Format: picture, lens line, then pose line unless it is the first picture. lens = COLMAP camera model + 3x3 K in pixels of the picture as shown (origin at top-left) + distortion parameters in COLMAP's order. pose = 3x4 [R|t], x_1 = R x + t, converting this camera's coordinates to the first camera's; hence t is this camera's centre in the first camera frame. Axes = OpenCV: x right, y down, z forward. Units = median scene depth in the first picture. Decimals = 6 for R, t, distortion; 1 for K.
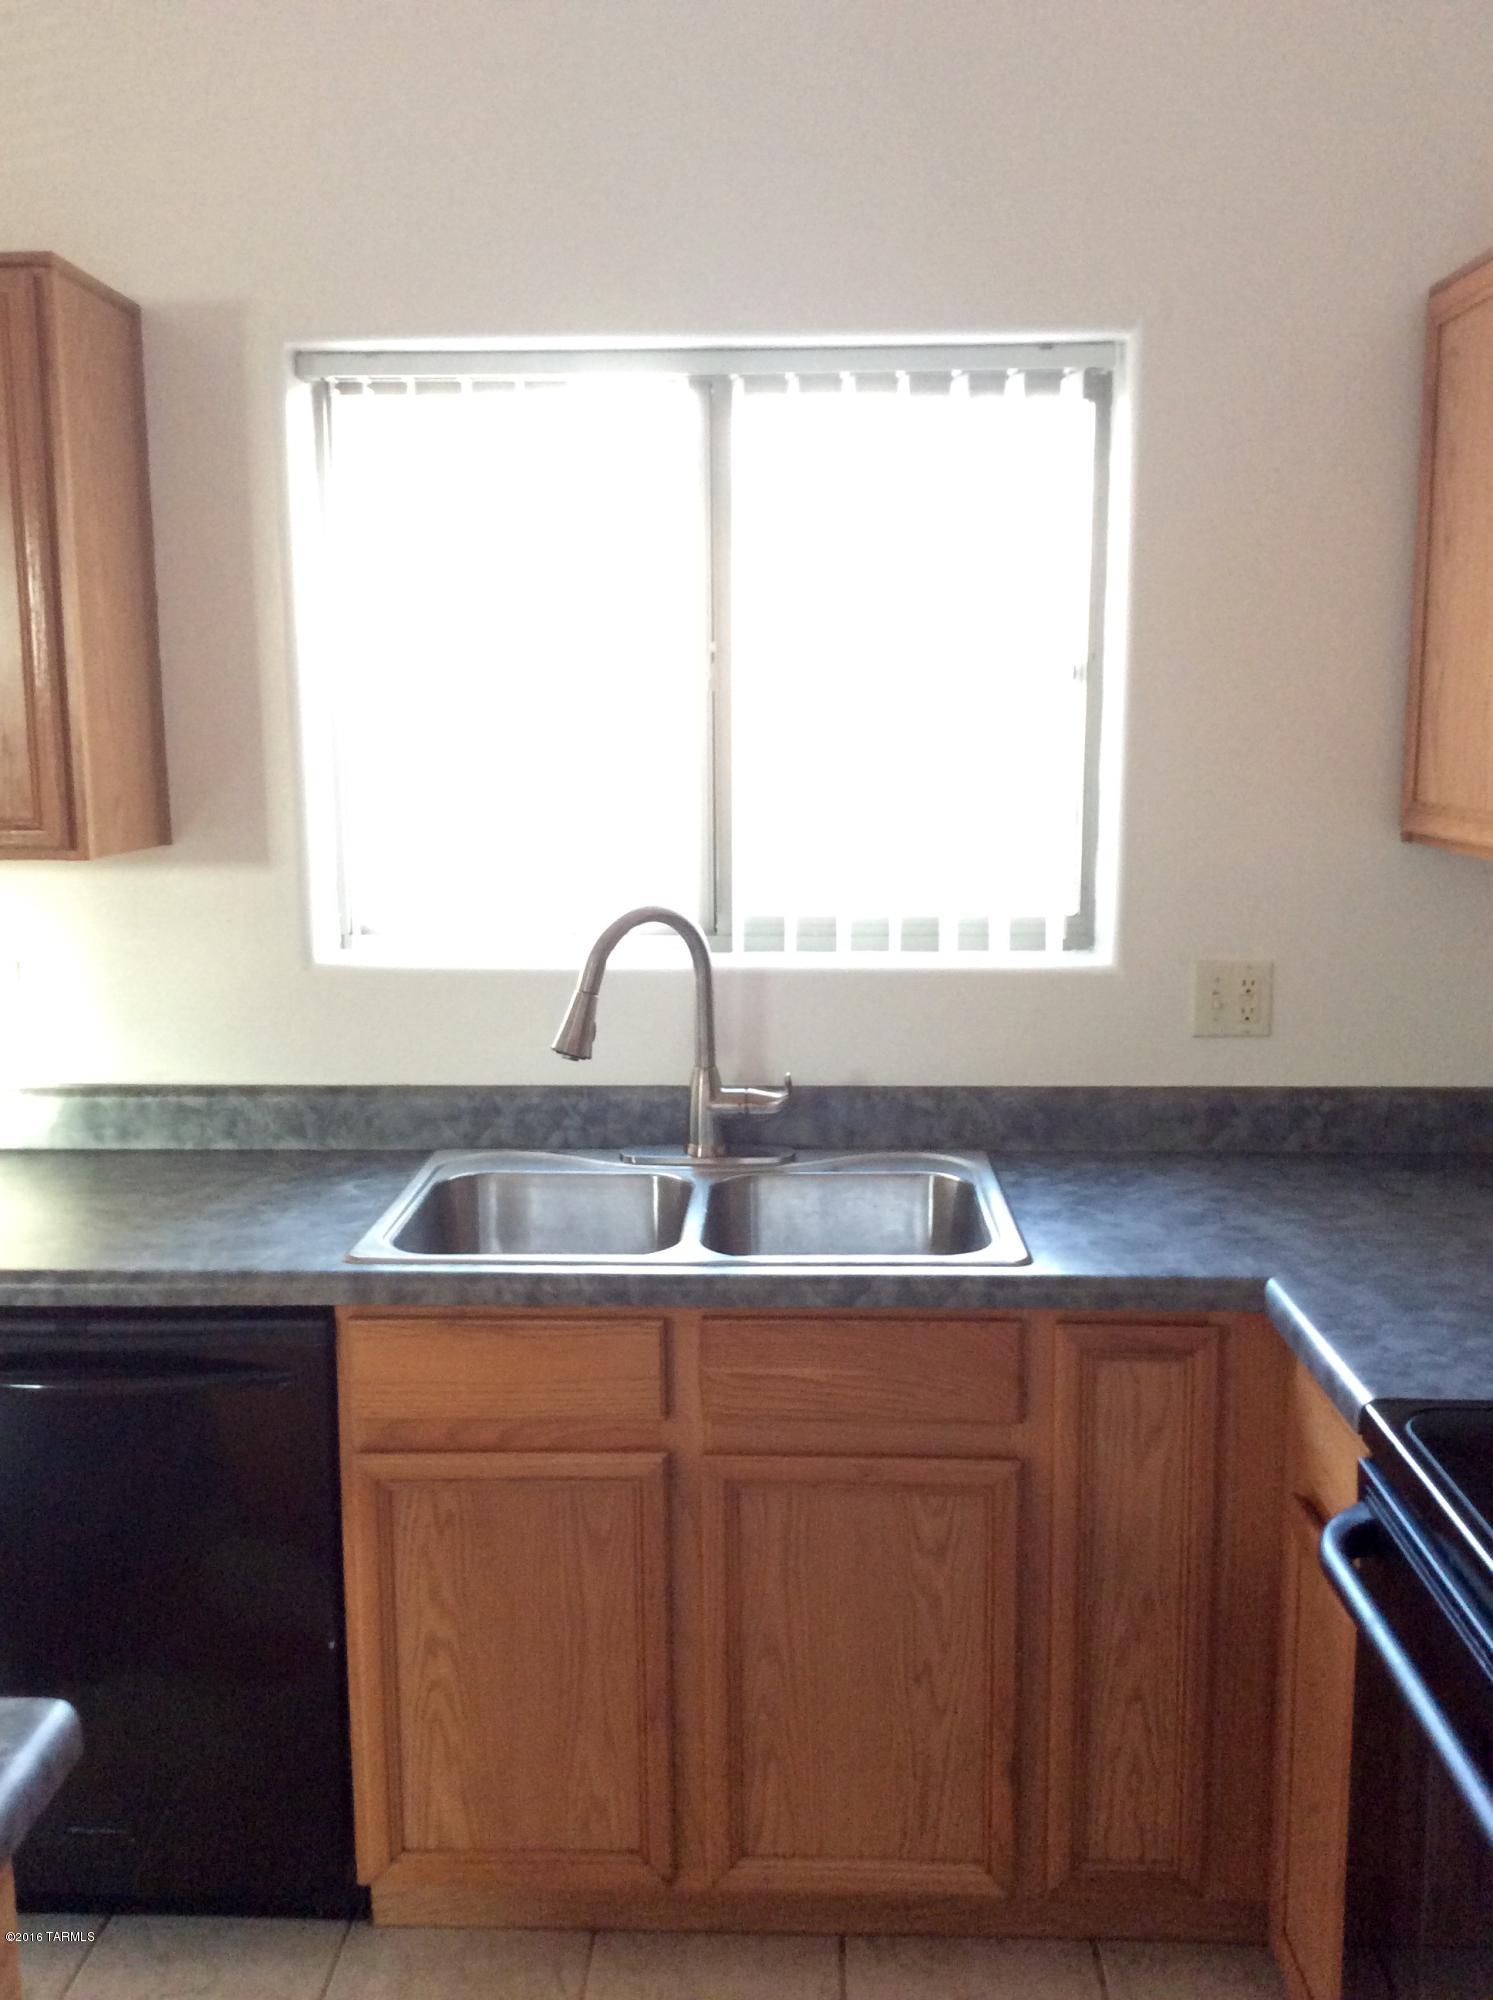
lens RADIAL K [[1779.2, 0, 746.5], [0, 1779.2, 1000.0], [0, 0, 1]] dist [0.133388, -0.346114]
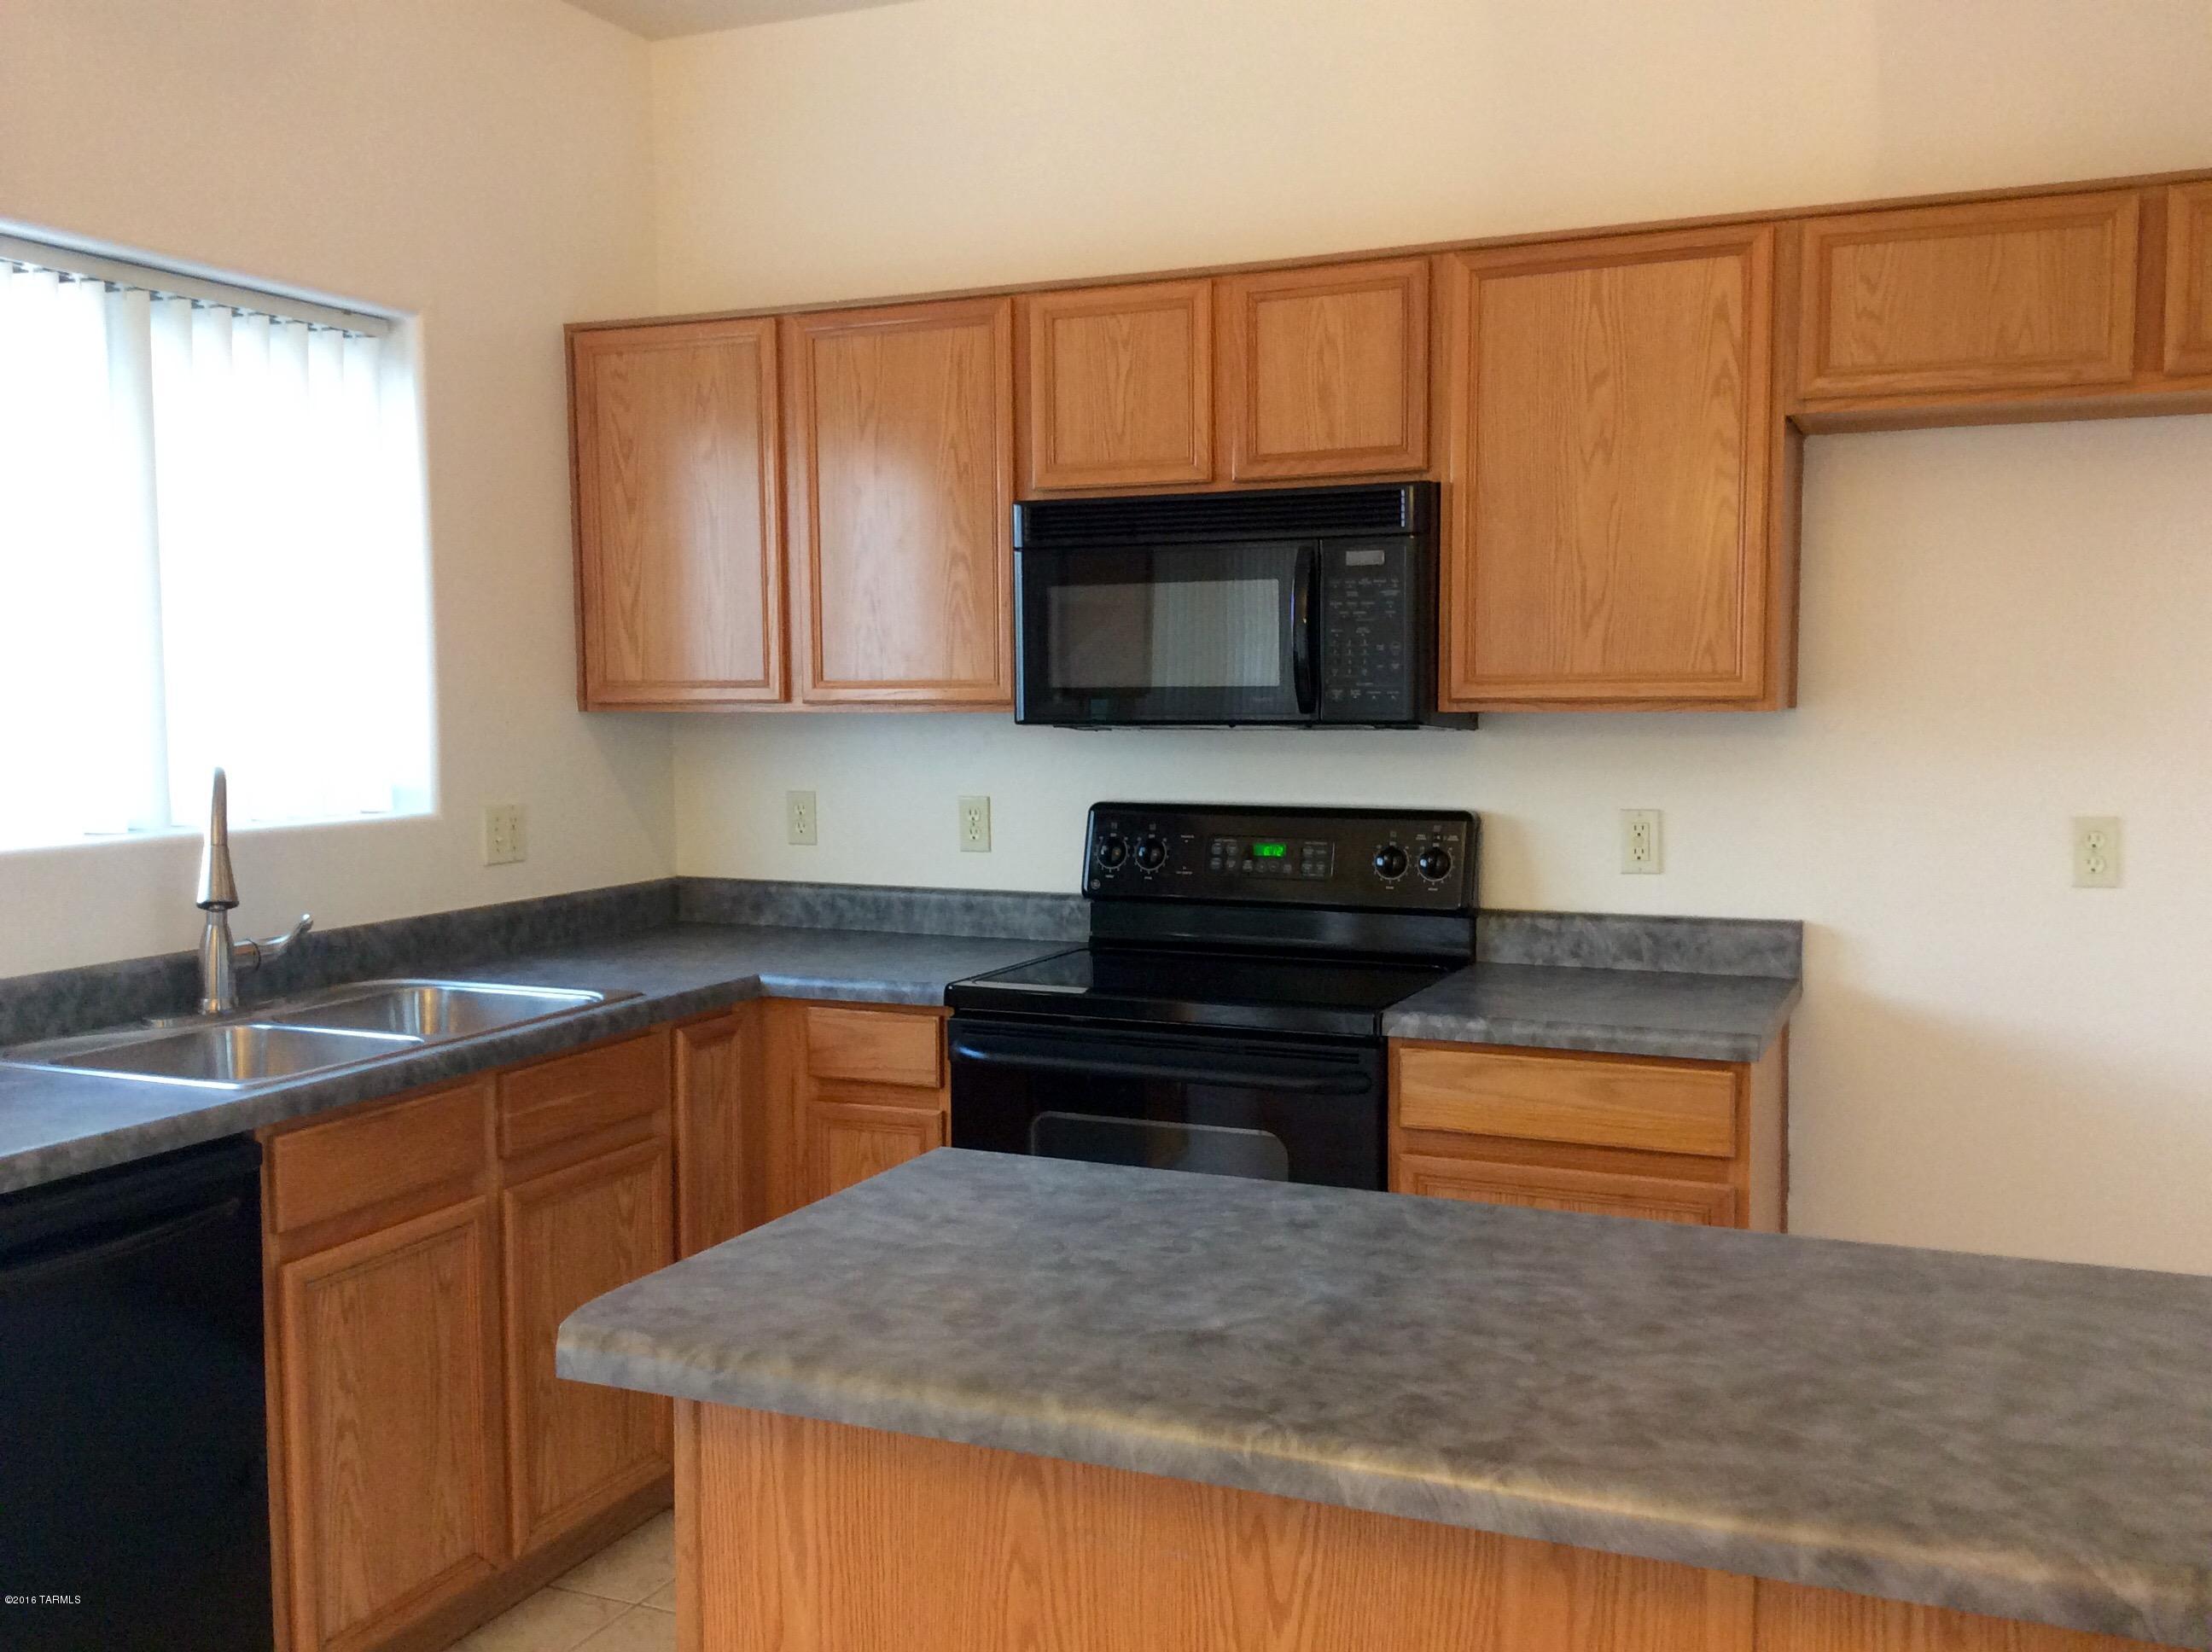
lens RADIAL K [[1967.7, 0, 1106.0], [0, 1967.7, 826.0], [0, 0, 1]] dist [0.133388, -0.346114]
pose [[0.359861, -0.060204, 0.931062, -1.089611], [0.150084, 0.988656, 0.005920, 0.060655], [-0.920856, 0.137607, 0.364814, 0.089545]]
